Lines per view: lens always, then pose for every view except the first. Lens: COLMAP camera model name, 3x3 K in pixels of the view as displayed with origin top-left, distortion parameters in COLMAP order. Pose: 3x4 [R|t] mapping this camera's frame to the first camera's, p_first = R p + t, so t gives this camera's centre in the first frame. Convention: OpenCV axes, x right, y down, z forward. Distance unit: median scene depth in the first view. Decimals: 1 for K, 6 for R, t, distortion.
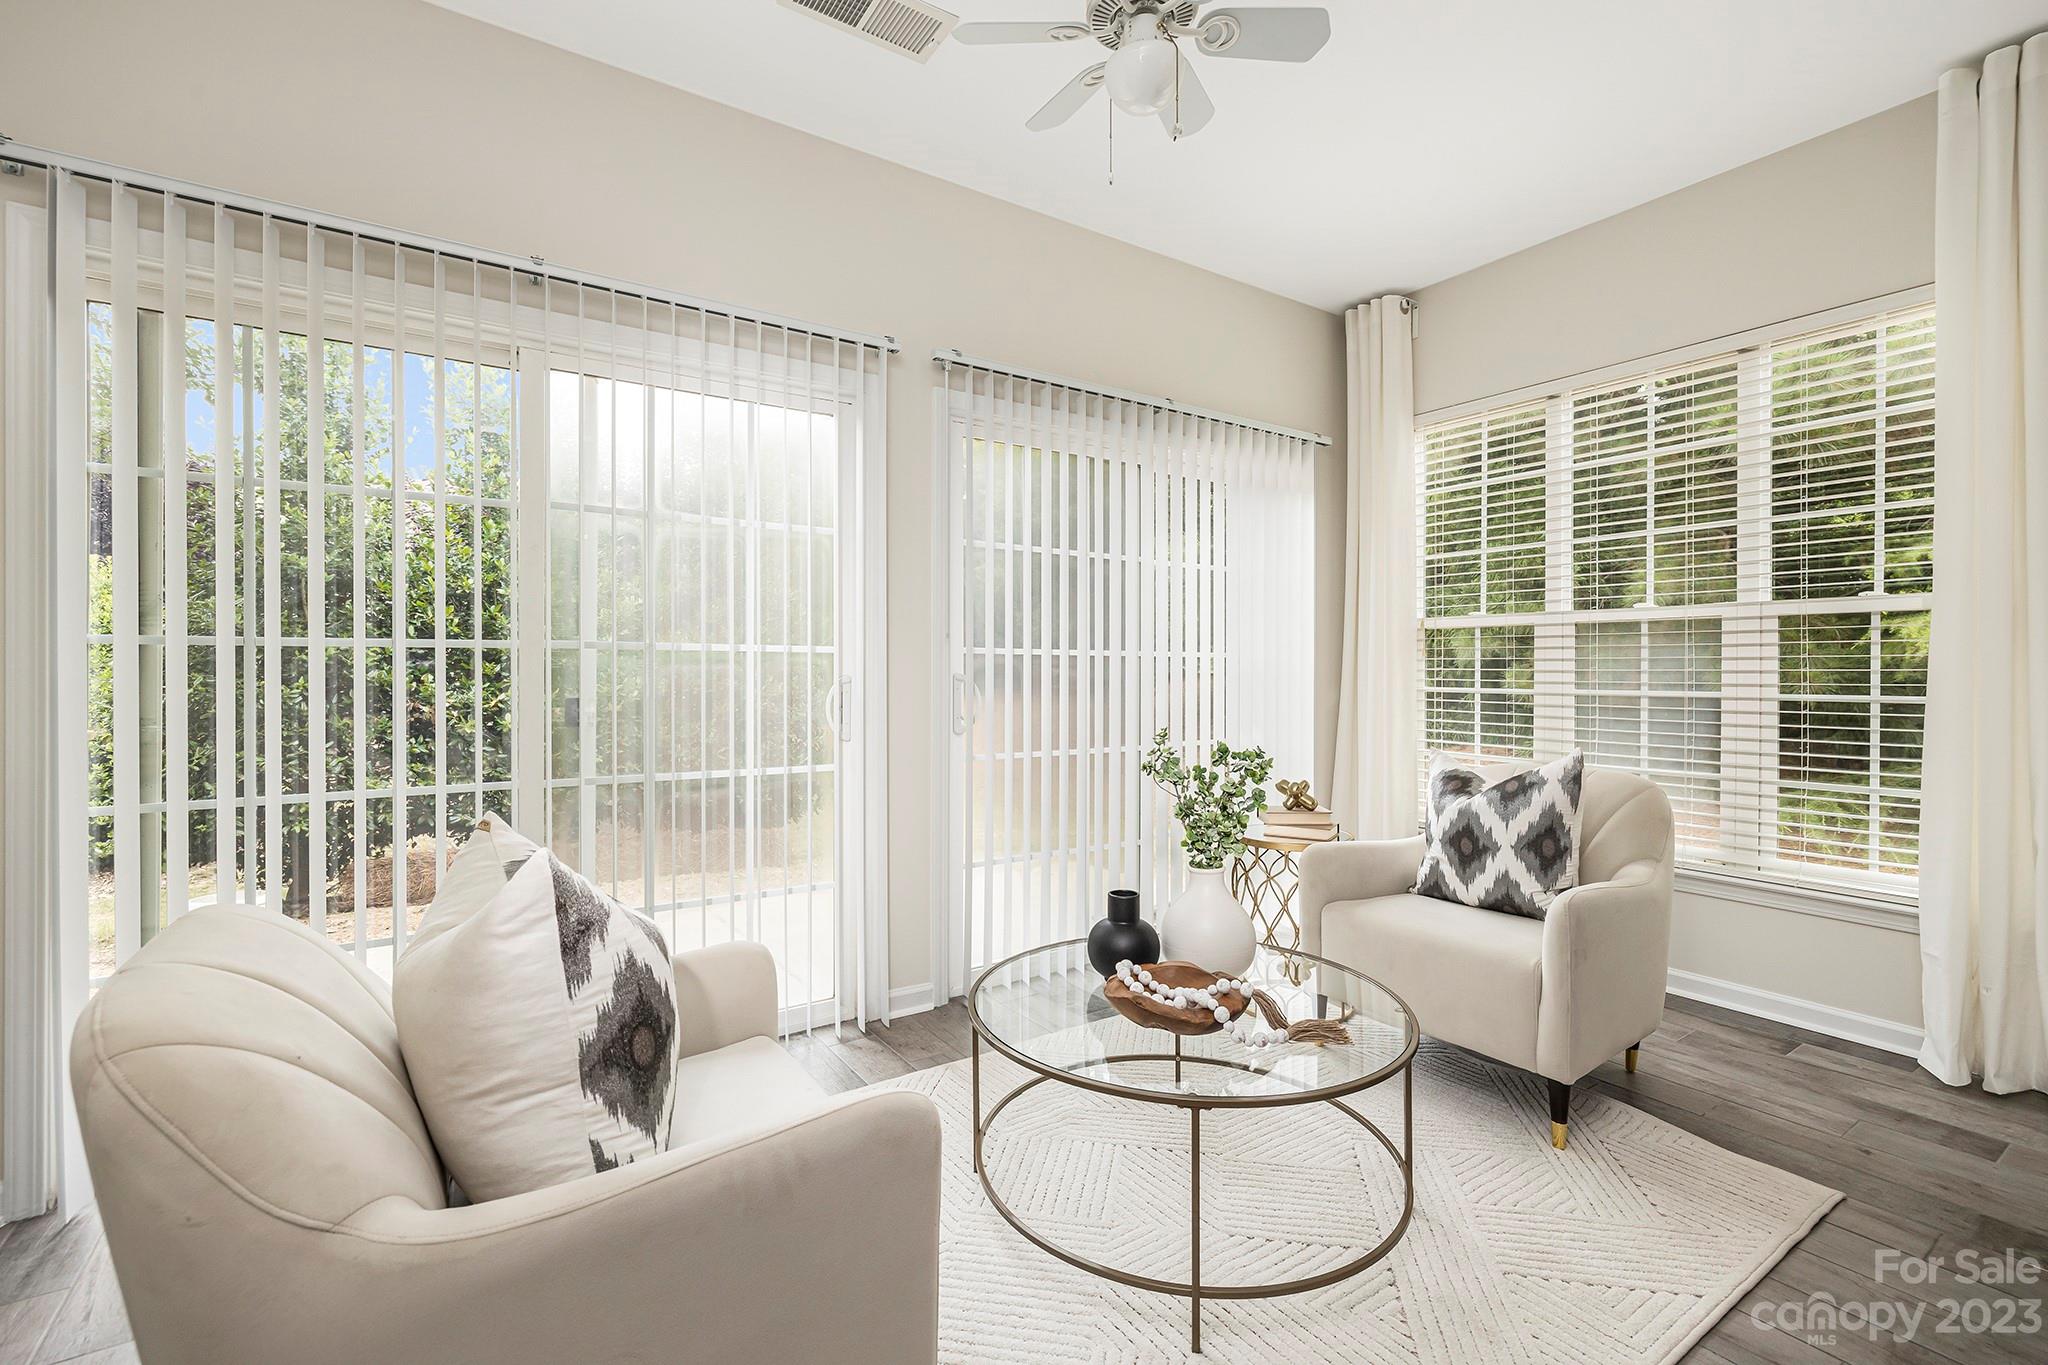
lens RADIAL K [[932.2, 0, 1020.0], [0, 932.2, 677.6], [0, 0, 1]] dist [-0.001555, -0.000483]
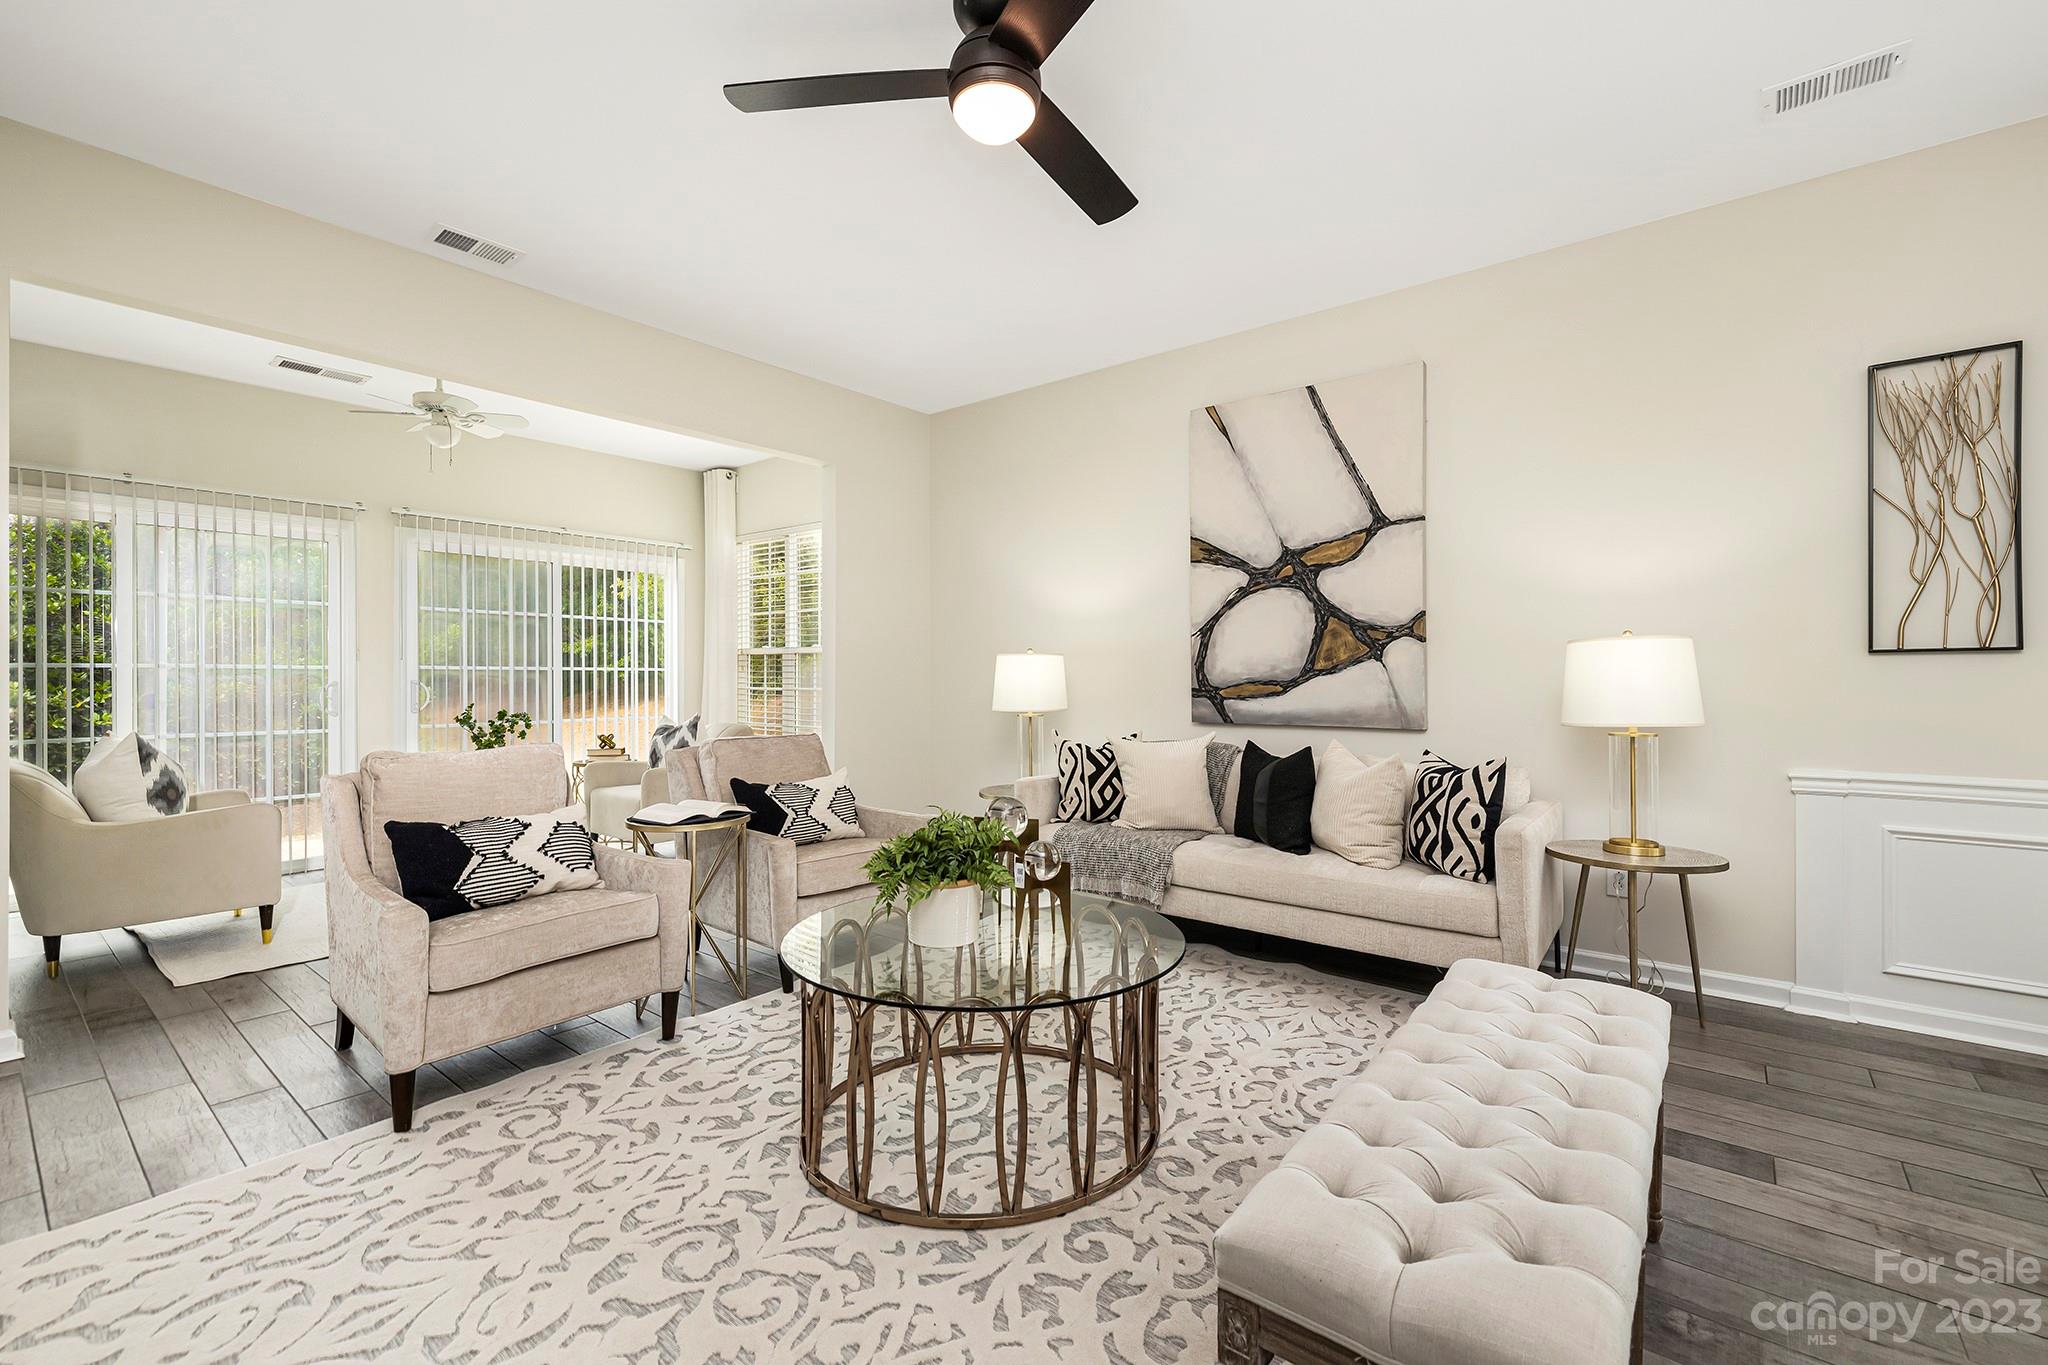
lens RADIAL K [[932.2, 0, 1032.4], [0, 932.2, 684.7], [0, 0, 1]] dist [-0.001555, -0.000483]
pose [[0.957265, -0.011876, 0.288968, 1.538816], [0.013753, 0.999895, -0.004467, 0.063706], [-0.288885, 0.008250, 0.957328, -2.984354]]
